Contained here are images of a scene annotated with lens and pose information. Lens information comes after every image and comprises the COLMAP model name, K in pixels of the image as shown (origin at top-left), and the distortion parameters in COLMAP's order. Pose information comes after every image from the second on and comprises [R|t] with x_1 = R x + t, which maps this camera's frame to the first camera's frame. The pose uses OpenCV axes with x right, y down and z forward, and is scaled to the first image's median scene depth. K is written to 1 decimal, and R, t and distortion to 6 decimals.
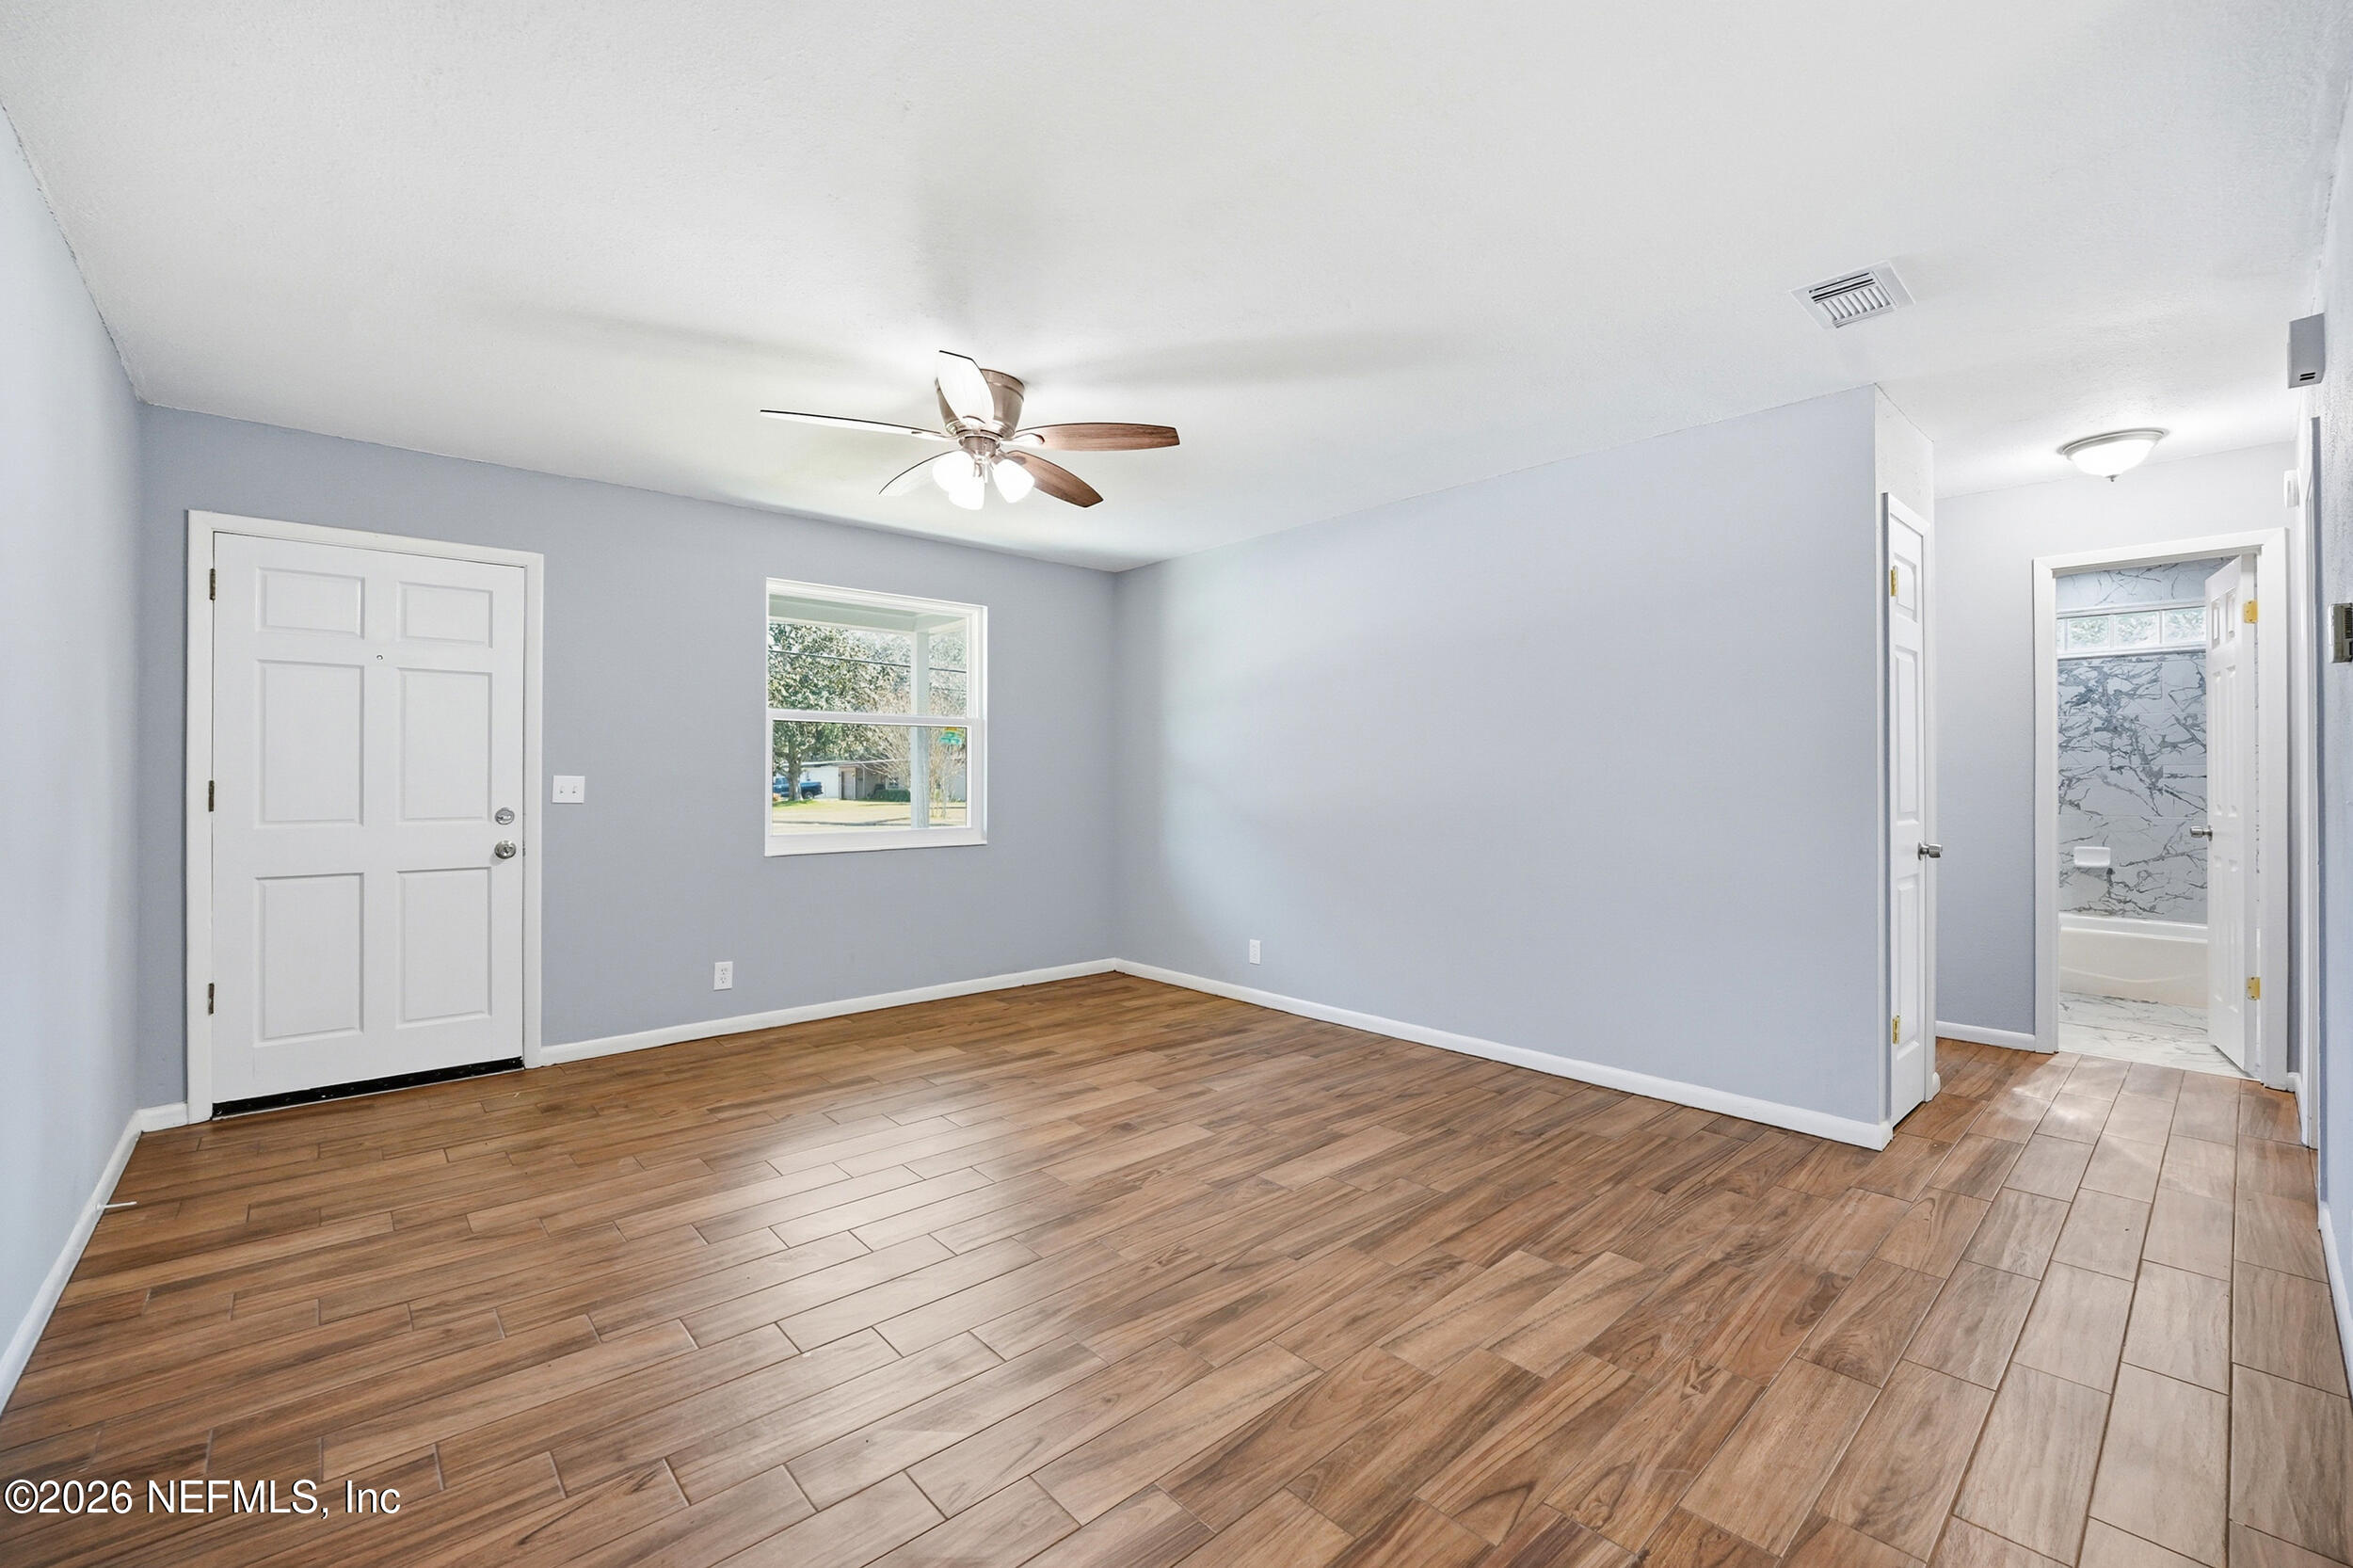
lens RADIAL K [[974.1, 0, 1174.2], [0, 974.1, 772.3], [0, 0, 1]] dist [-0.022751, 0.000035]
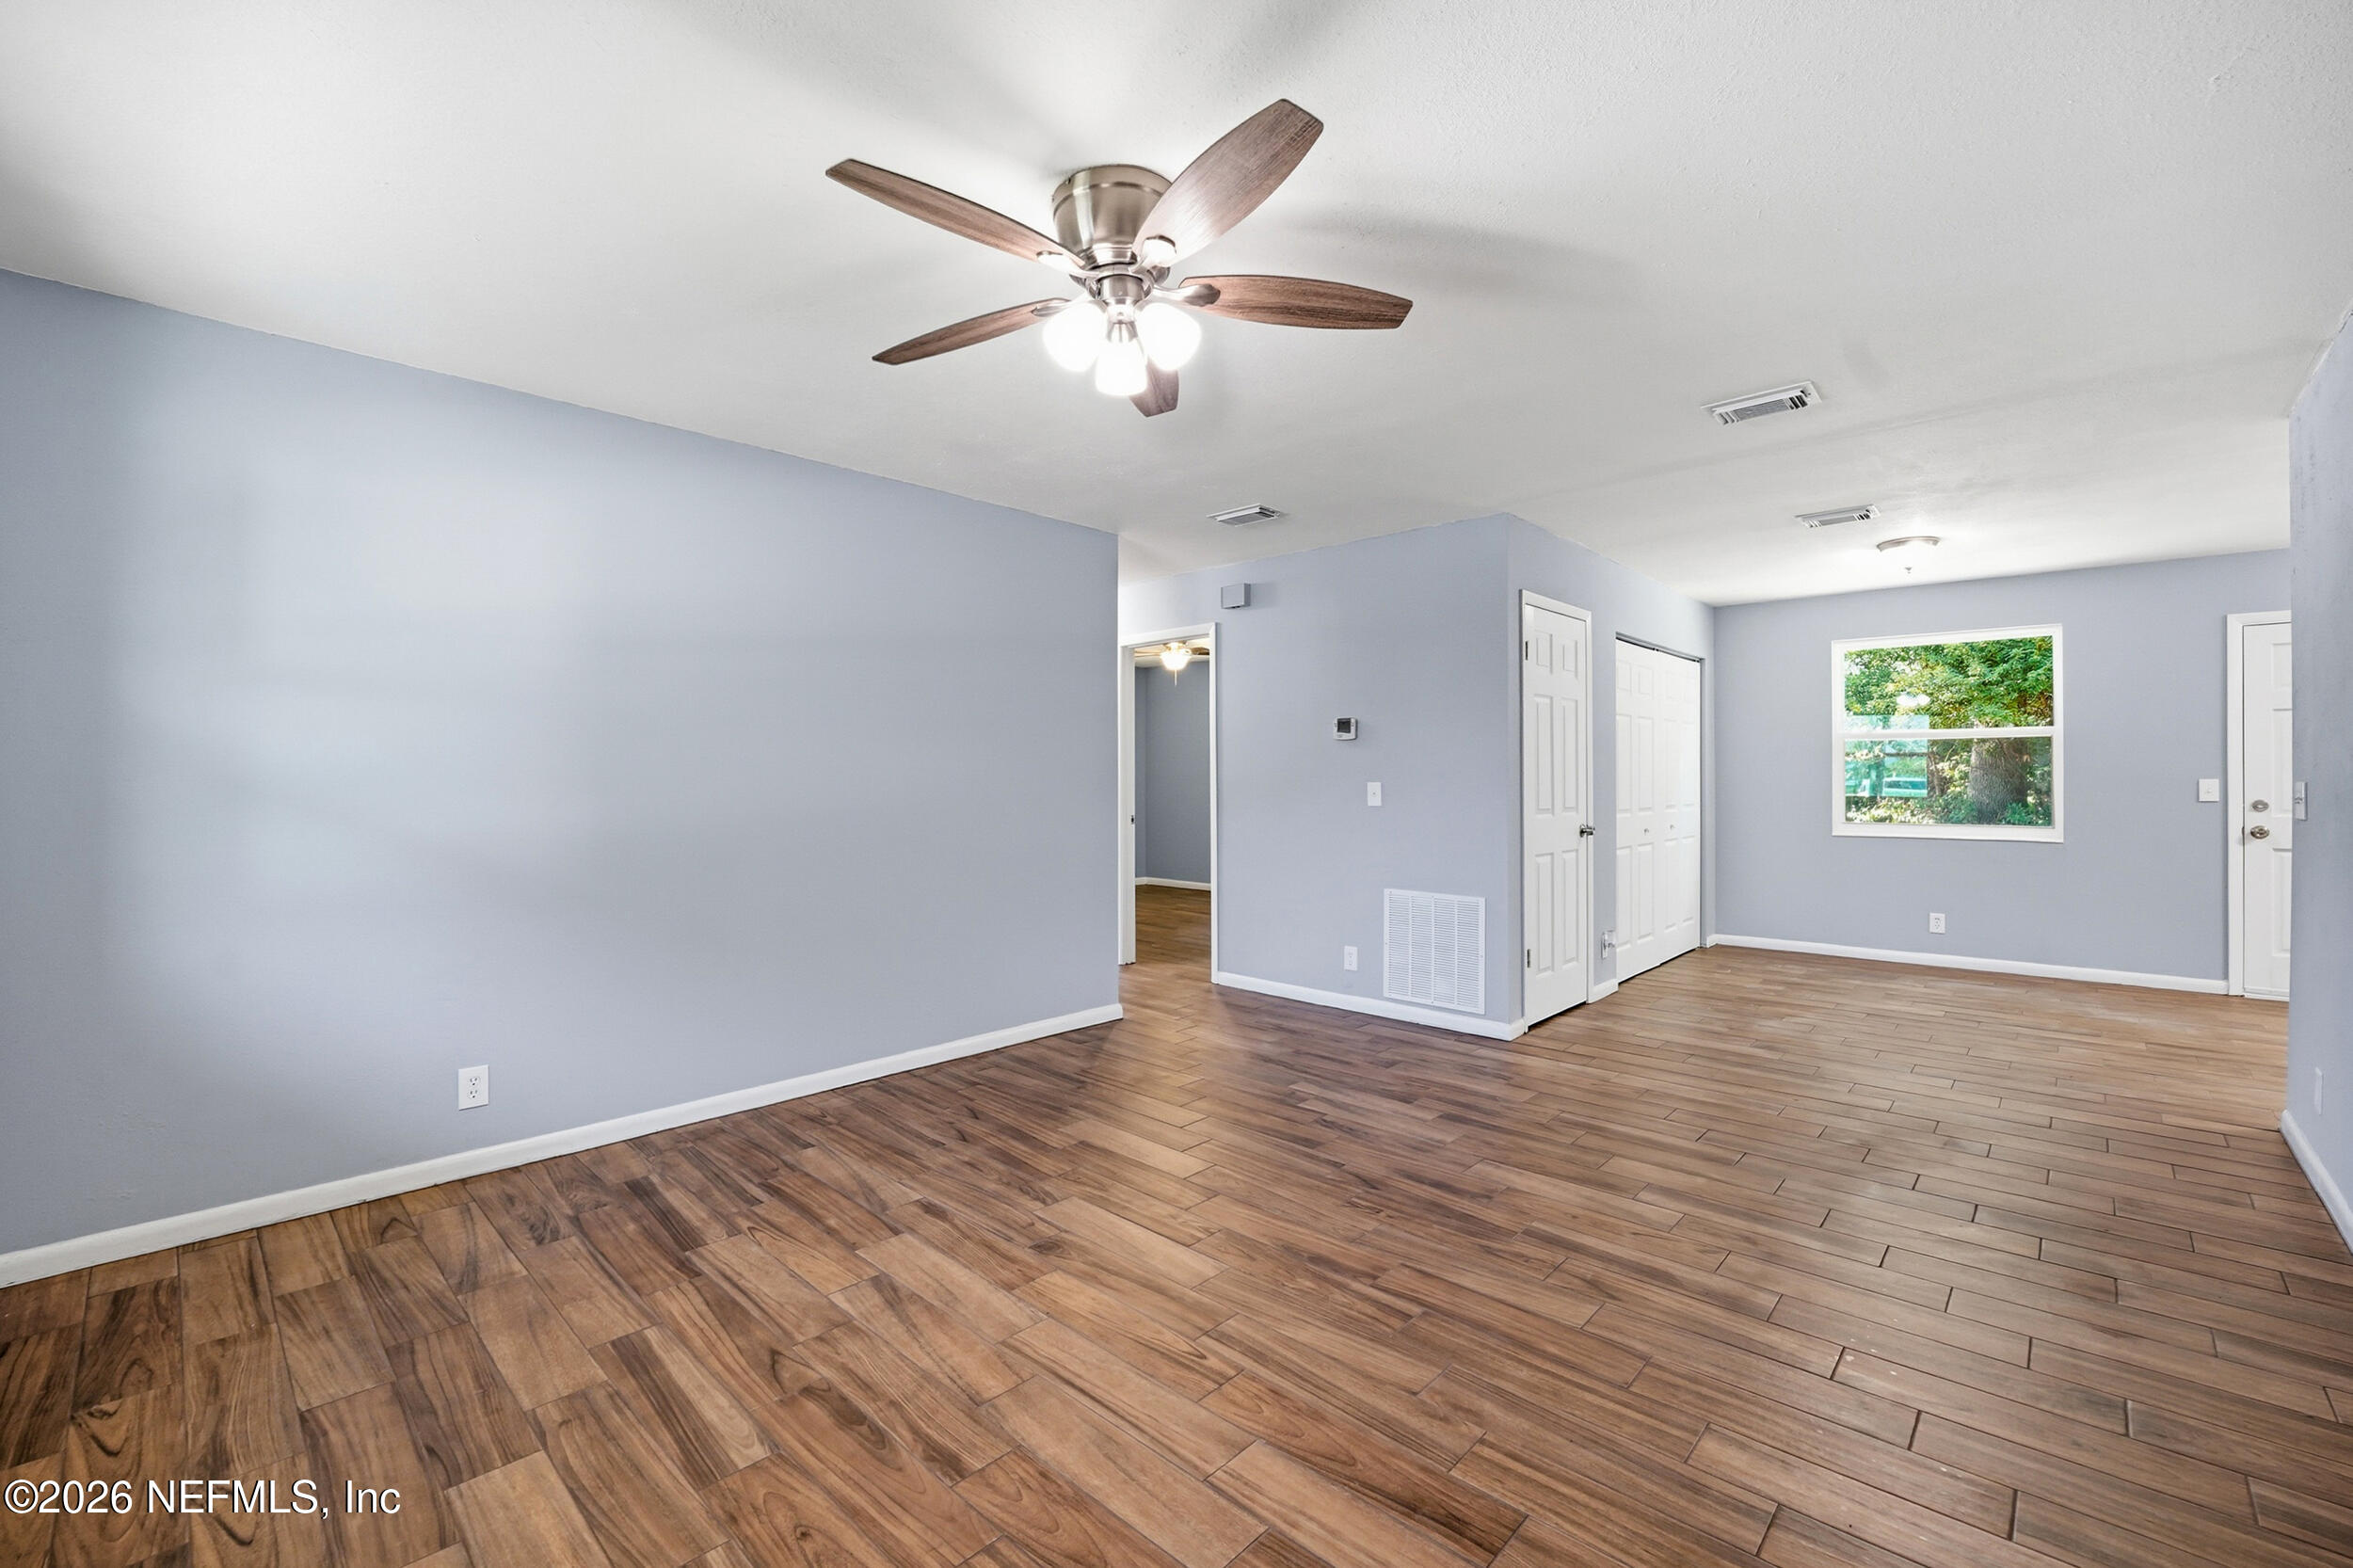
lens RADIAL K [[974.1, 0, 1188.9], [0, 974.1, 787.7], [0, 0, 1]] dist [-0.022751, 0.000035]
pose [[-0.091876, -0.009128, 0.995729, -0.740405], [-0.002354, 0.999957, 0.008950, -0.002884], [-0.995768, -0.001522, -0.091893, 0.871301]]
